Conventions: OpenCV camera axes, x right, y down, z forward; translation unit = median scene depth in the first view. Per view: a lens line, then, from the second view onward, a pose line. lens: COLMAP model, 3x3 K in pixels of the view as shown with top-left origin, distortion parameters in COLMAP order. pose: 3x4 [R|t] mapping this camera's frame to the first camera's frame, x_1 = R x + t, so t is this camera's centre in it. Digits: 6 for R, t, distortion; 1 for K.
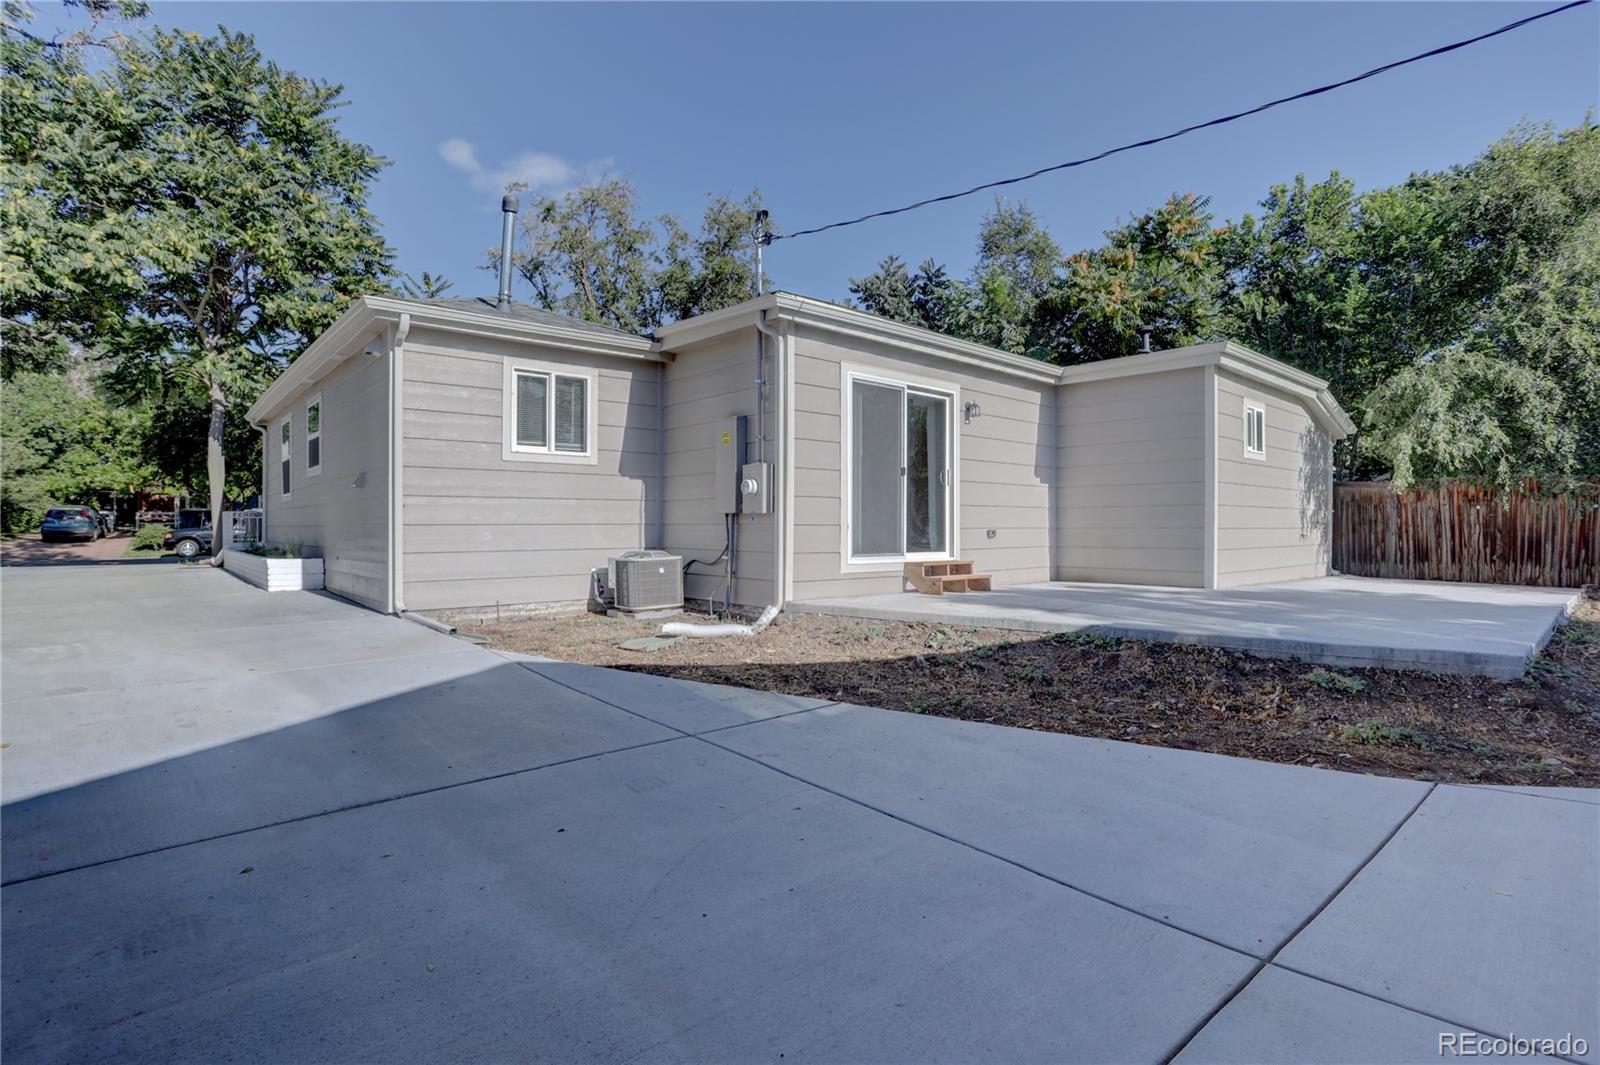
lens RADIAL K [[791.4, 0, 798.9], [0, 791.4, 526.2], [0, 0, 1]] dist [-0.004947, -0.000497]
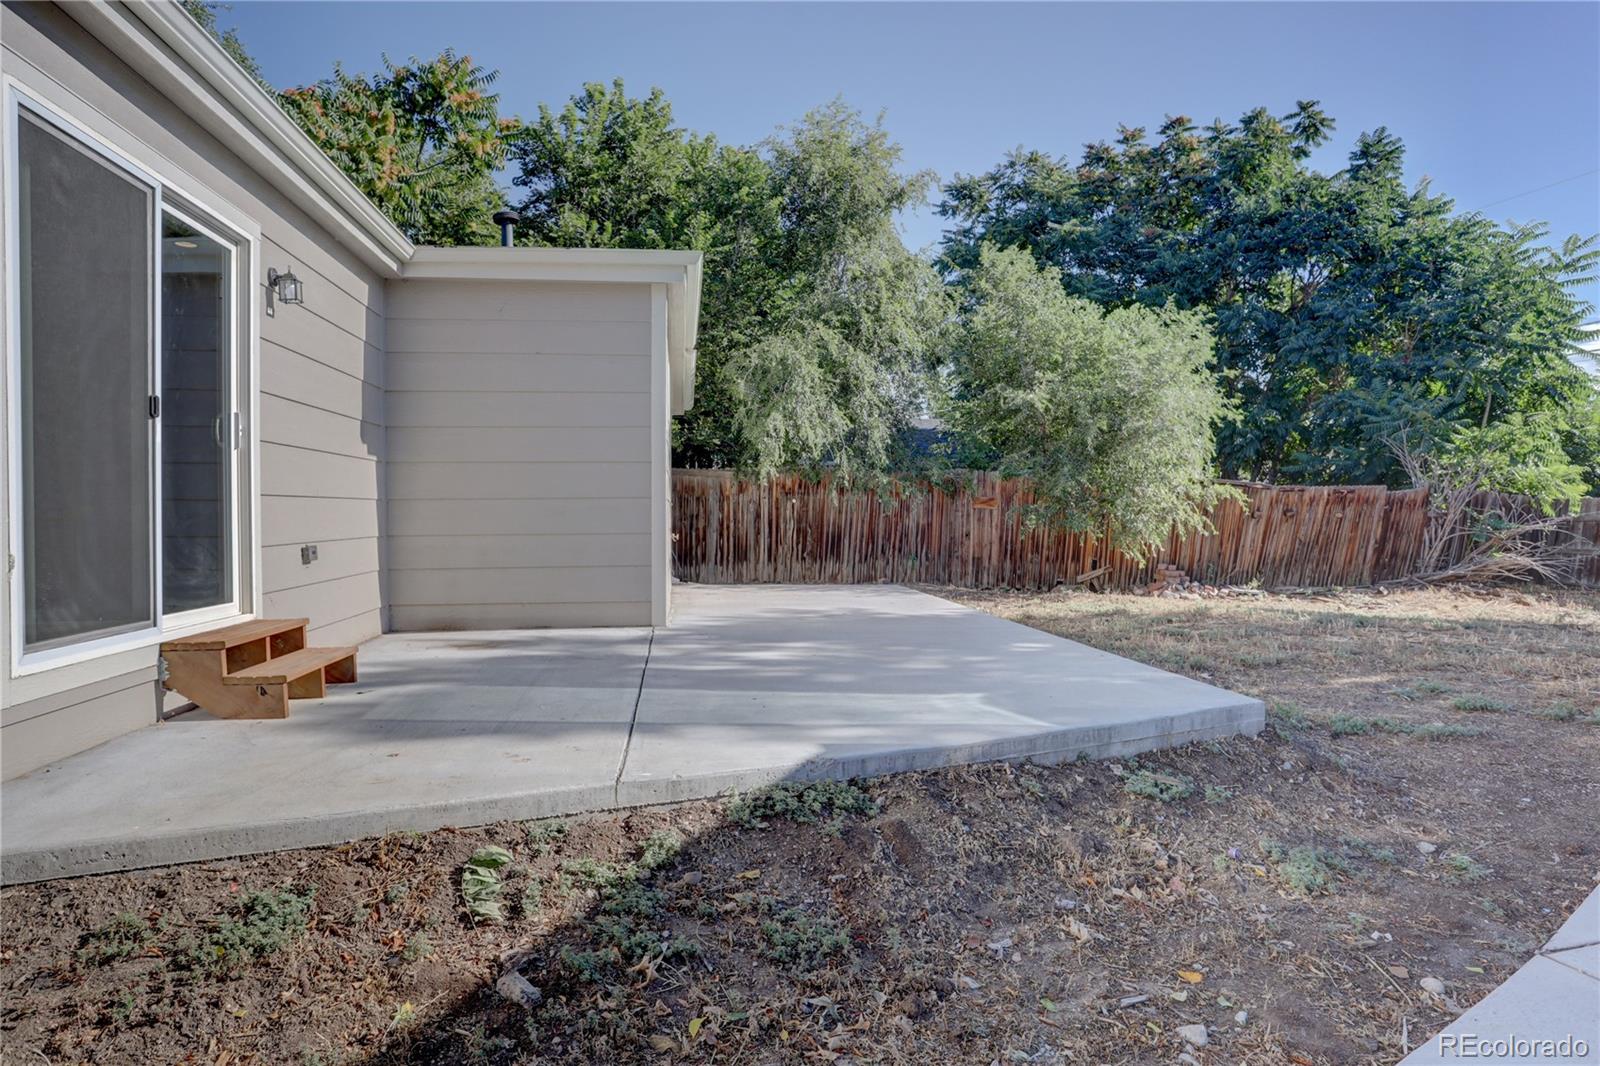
lens RADIAL K [[959.7, 0, 801.3], [0, 959.7, 493.5], [0, 0, 1]] dist [-0.004831, -0.000082]
pose [[0.573709, 0.010660, 0.818990, -0.050578], [0.008555, 0.999783, -0.019006, -0.011128], [-0.819014, 0.017910, 0.573494, 0.352947]]
